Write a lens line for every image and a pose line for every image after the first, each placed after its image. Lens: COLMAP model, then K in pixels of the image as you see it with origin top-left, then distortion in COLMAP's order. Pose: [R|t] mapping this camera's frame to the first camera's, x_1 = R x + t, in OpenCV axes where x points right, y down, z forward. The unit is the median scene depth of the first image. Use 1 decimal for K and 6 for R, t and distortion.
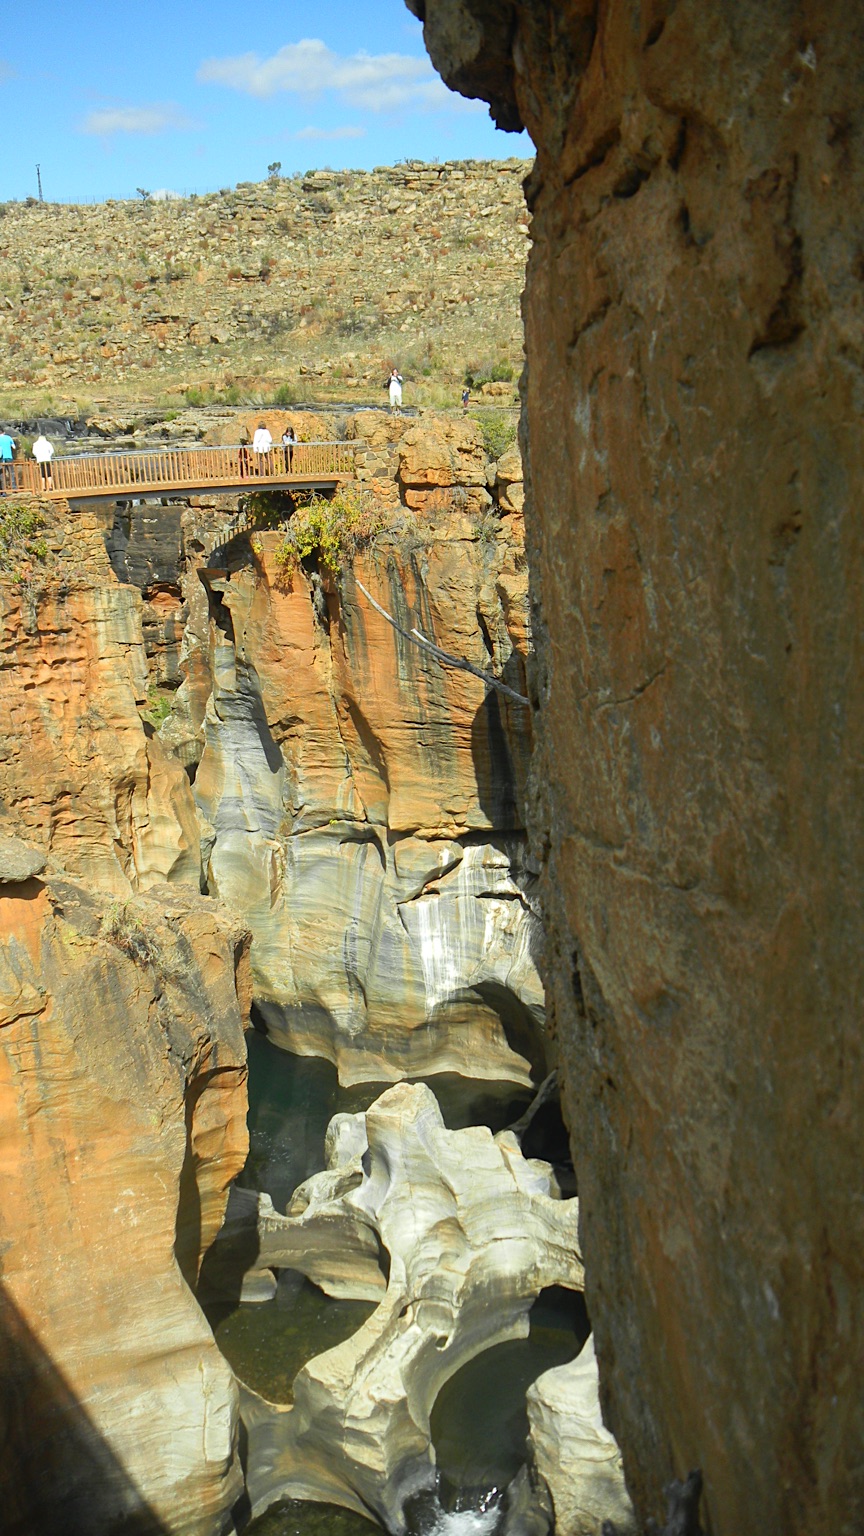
lens RADIAL K [[1561.6, 0, 434.5], [0, 1561.6, 768.7], [0, 0, 1]] dist [-0.023330, 0.000000]
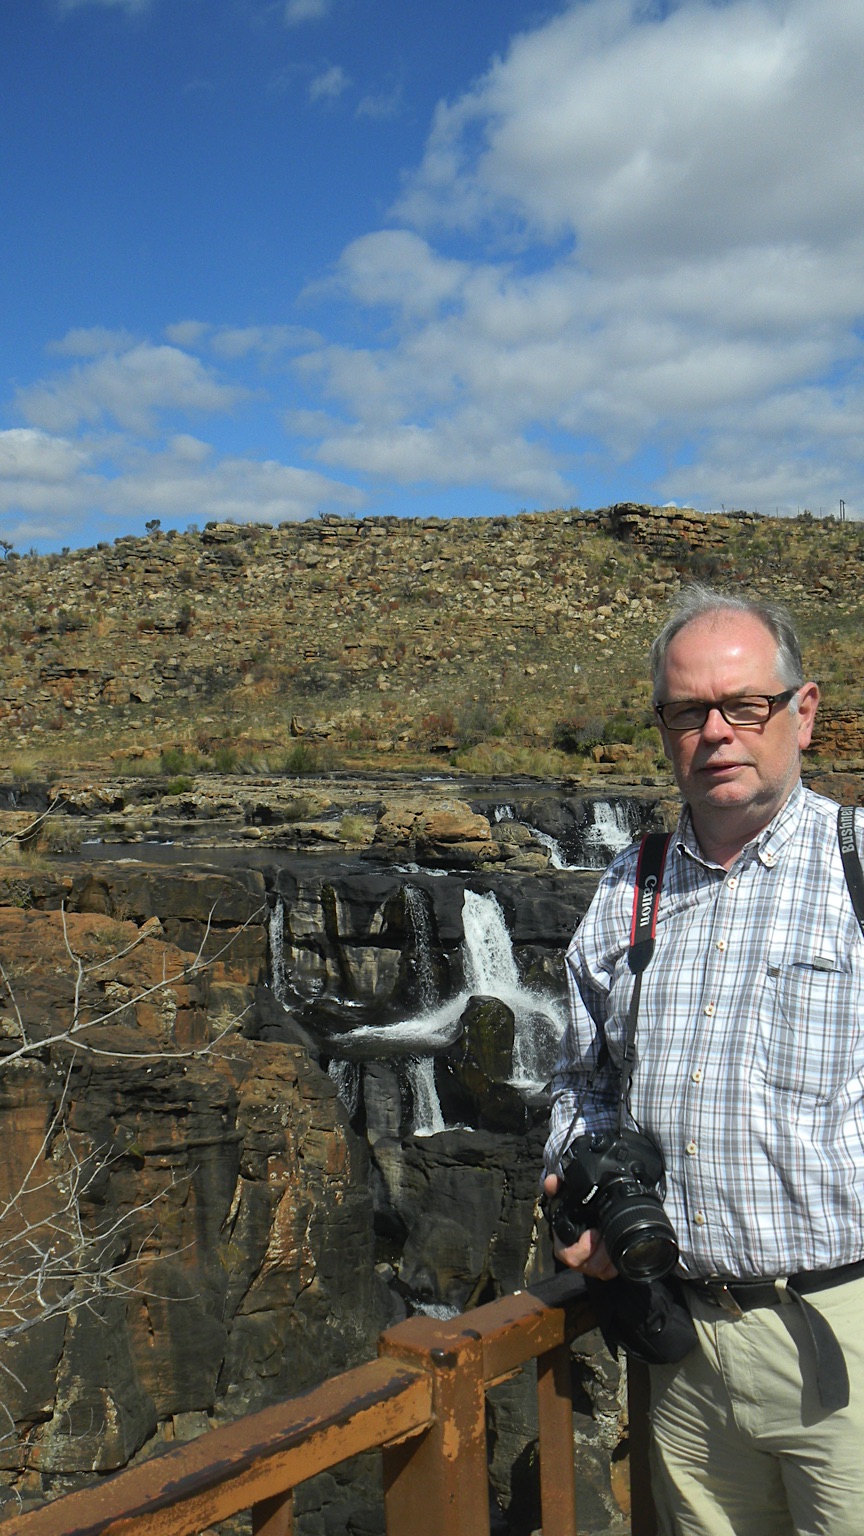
lens RADIAL K [[1561.6, 0, 430.1], [0, 1561.6, 766.8], [0, 0, 1]] dist [-0.023330, 0.000000]
pose [[0.990262, 0.008745, 0.138944, -0.094108], [0.025113, 0.970433, -0.240060, -0.041282], [-0.136935, 0.241211, 0.960763, 0.200296]]
